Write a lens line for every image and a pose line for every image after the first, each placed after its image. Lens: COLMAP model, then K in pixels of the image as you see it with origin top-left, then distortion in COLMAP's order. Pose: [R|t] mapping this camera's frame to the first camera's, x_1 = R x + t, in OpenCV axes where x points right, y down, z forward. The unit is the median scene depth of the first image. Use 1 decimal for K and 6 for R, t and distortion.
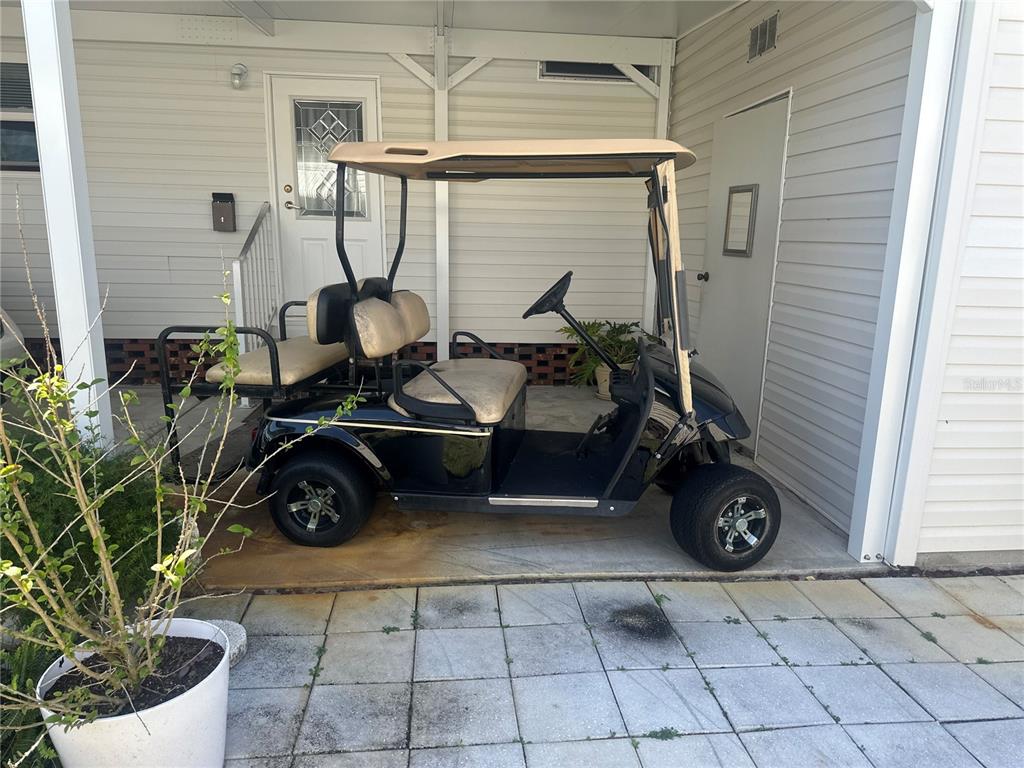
lens RADIAL K [[719.8, 0, 512.0], [0, 719.8, 384.0], [0, 0, 1]] dist [0.001290, -0.000327]
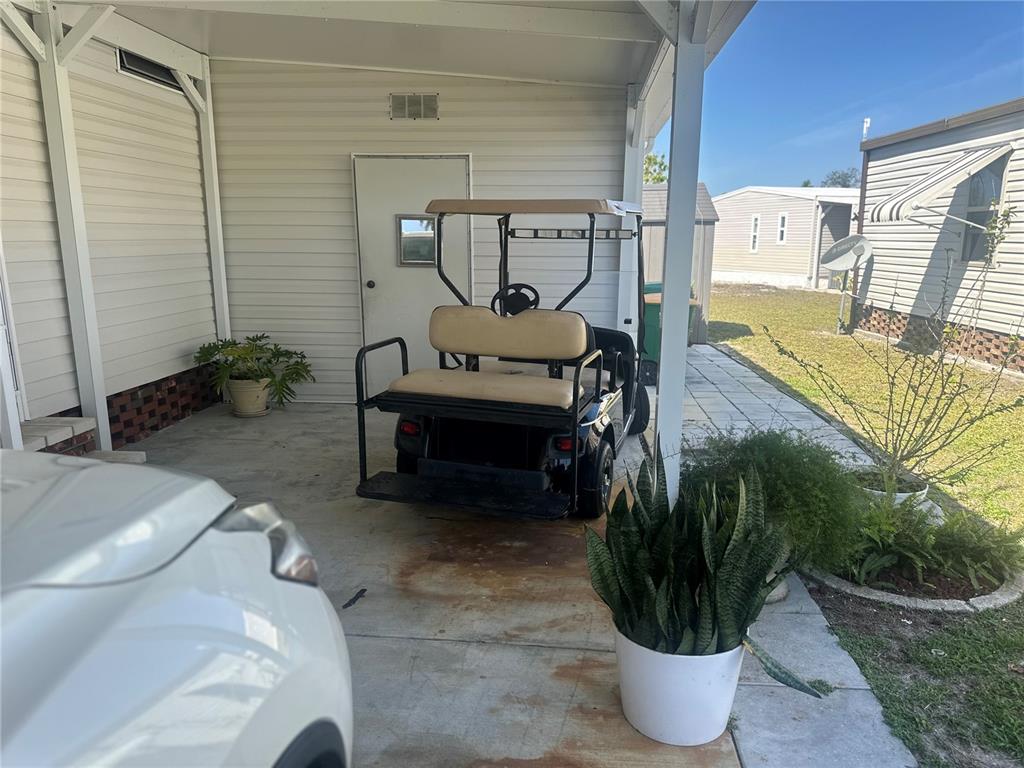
lens RADIAL K [[719.8, 0, 512.0], [0, 719.8, 384.0], [0, 0, 1]] dist [0.001290, -0.000327]
pose [[0.195006, -0.218529, 0.956147, -0.751012], [0.199918, 0.963253, 0.179380, -0.129867], [-0.960211, 0.156171, 0.231527, 0.420010]]
